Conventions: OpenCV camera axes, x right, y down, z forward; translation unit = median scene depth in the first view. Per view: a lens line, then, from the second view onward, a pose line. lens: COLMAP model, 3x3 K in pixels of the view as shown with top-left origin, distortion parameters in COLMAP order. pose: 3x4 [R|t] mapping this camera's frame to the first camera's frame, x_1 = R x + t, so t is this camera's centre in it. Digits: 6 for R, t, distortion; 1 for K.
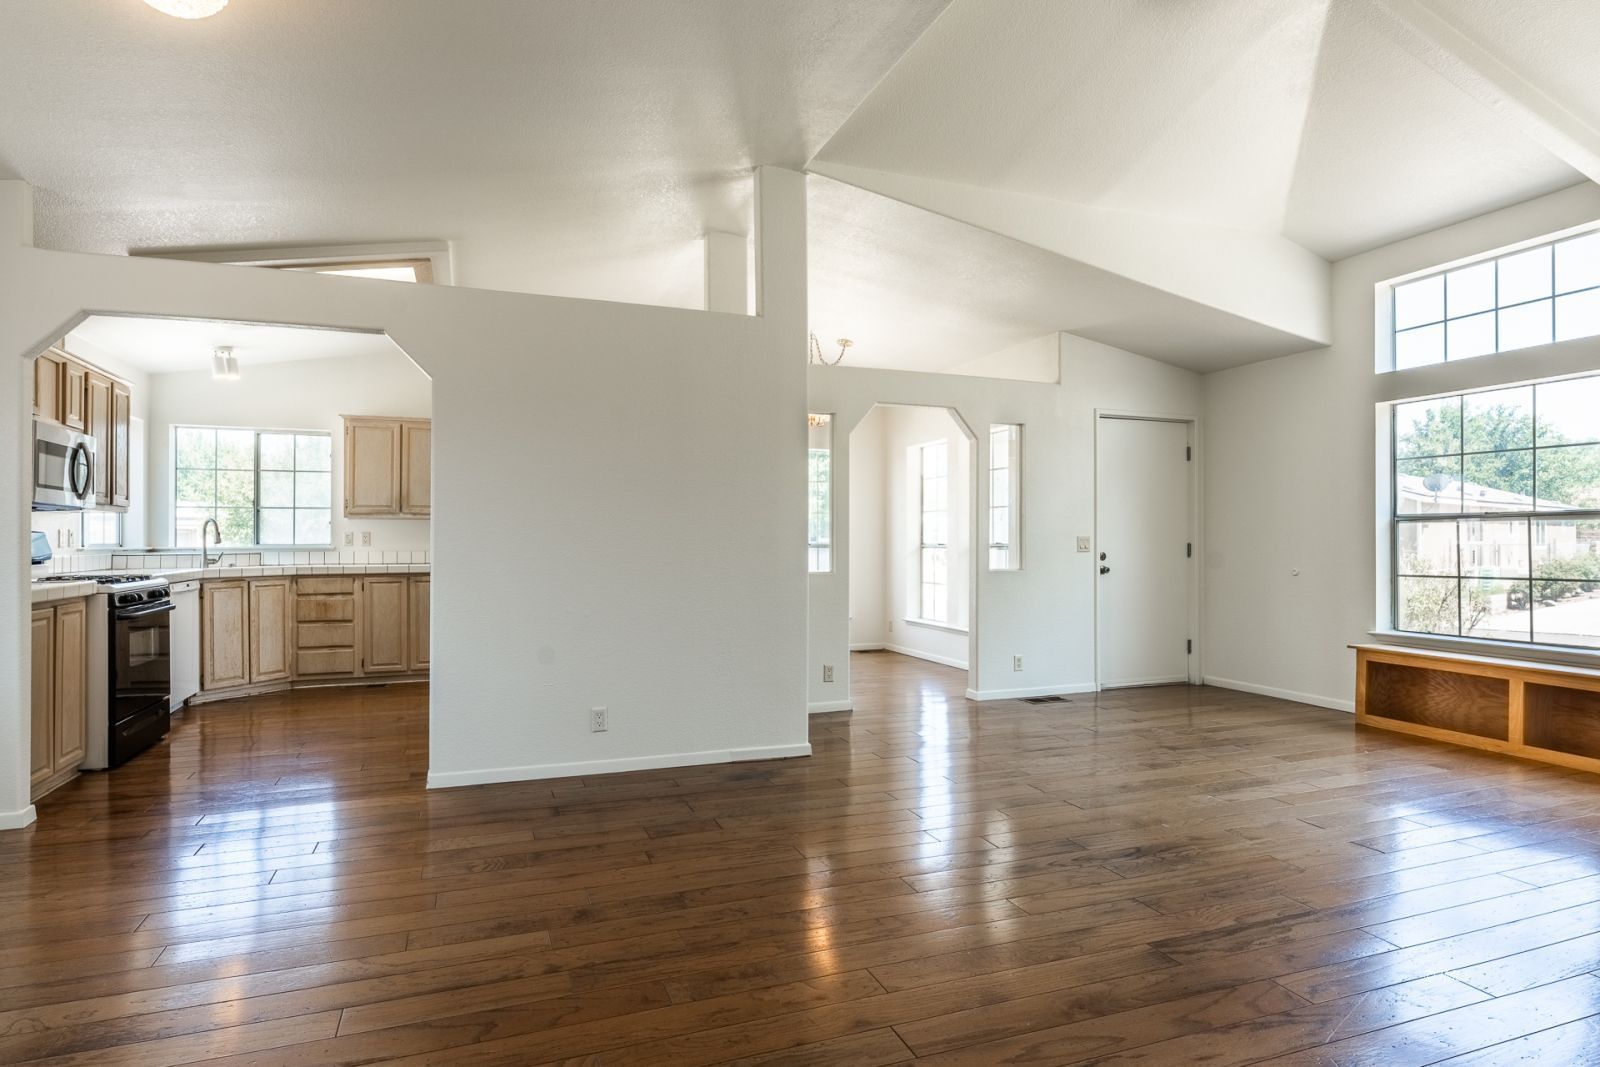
lens RADIAL K [[846.2, 0, 777.5], [0, 846.2, 532.5], [0, 0, 1]] dist [0.000000, -0.000347]
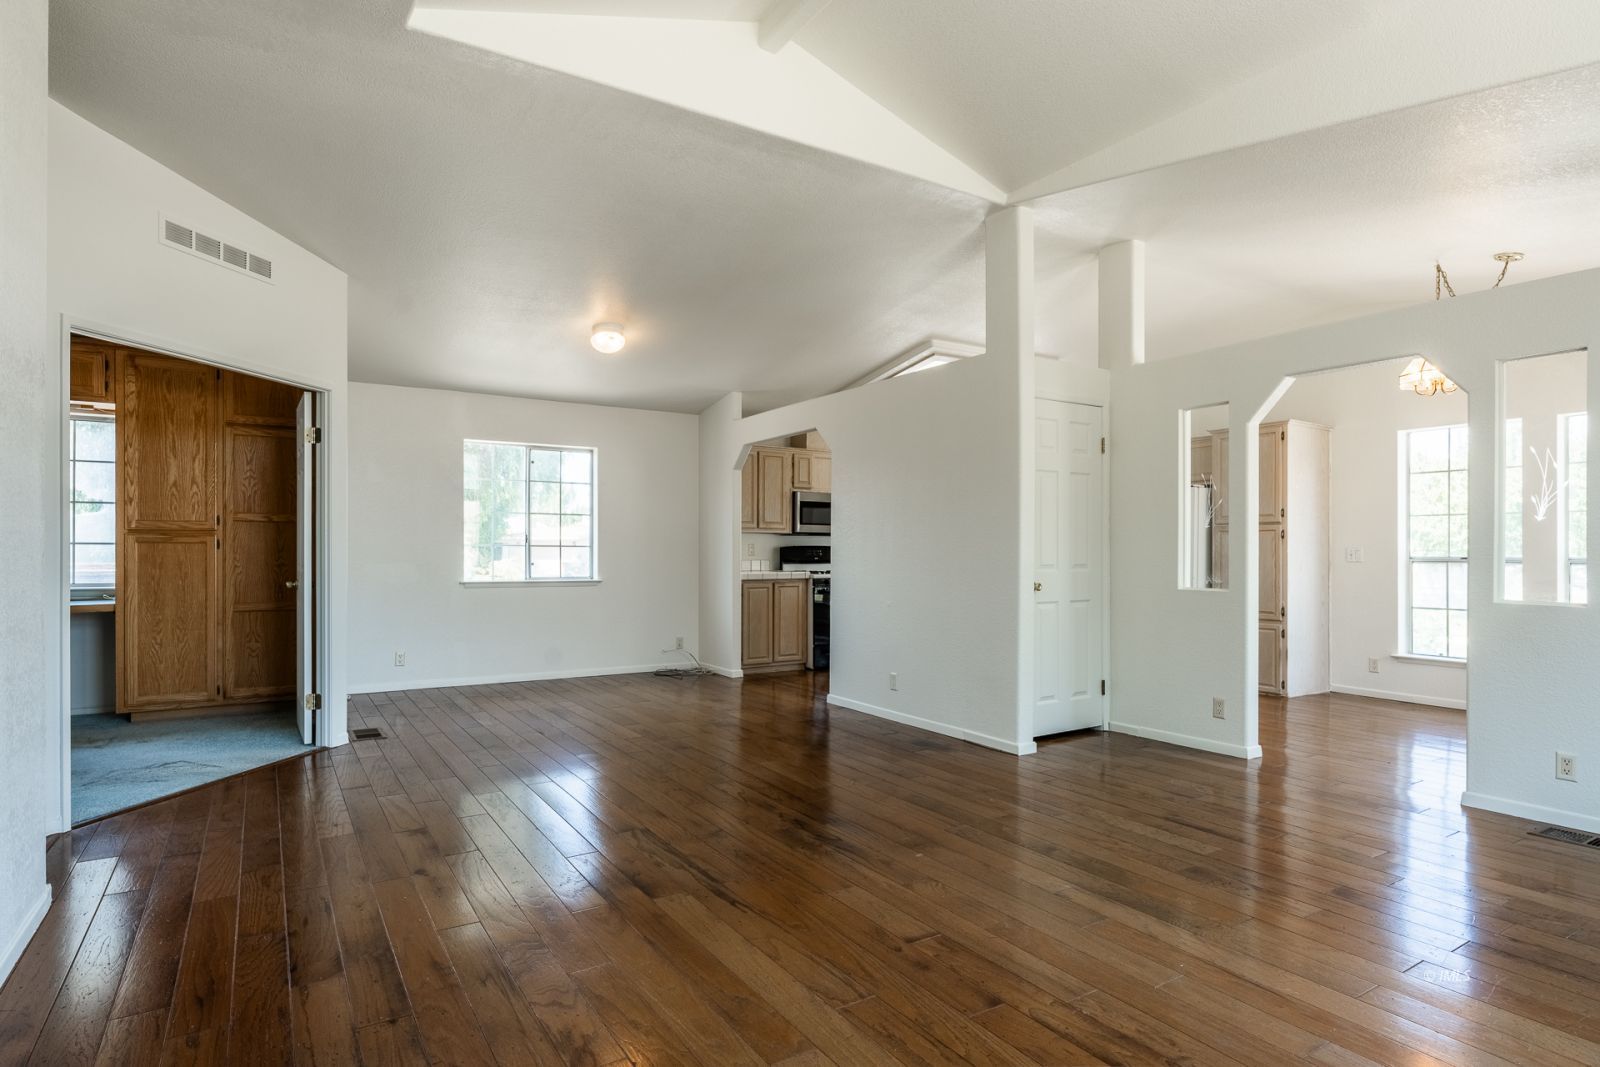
lens RADIAL K [[855.8, 0, 800.0], [0, 855.8, 533.5], [0, 0, 1]] dist [-0.000677, -0.000198]
pose [[0.220285, -0.012561, -0.975355, 0.823103], [0.011348, 0.999882, -0.010314, -0.008223], [0.975370, -0.008796, 0.220401, 0.386930]]
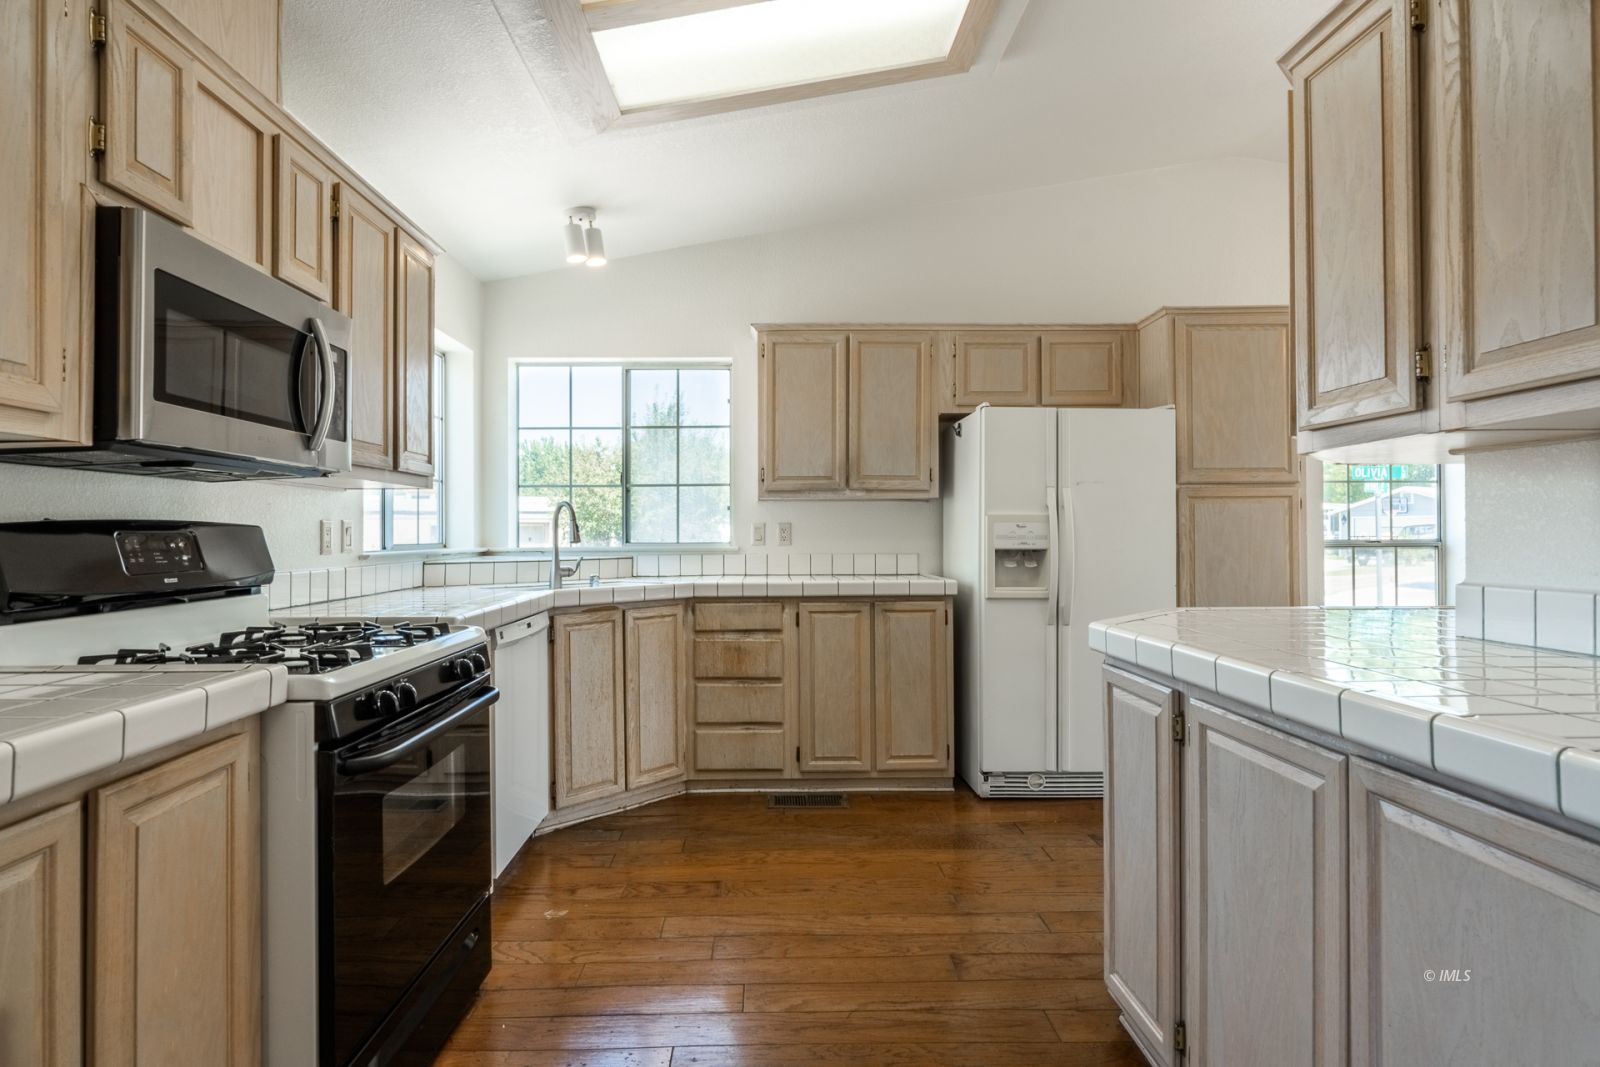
lens RADIAL K [[847.8, 0, 795.6], [0, 847.8, 521.3], [0, 0, 1]] dist [-0.000440, -0.000226]
pose [[0.949289, -0.006915, -0.314330, -0.357118], [0.006418, 0.999976, -0.002618, 0.000208], [0.314340, 0.000468, 0.949310, 0.527517]]
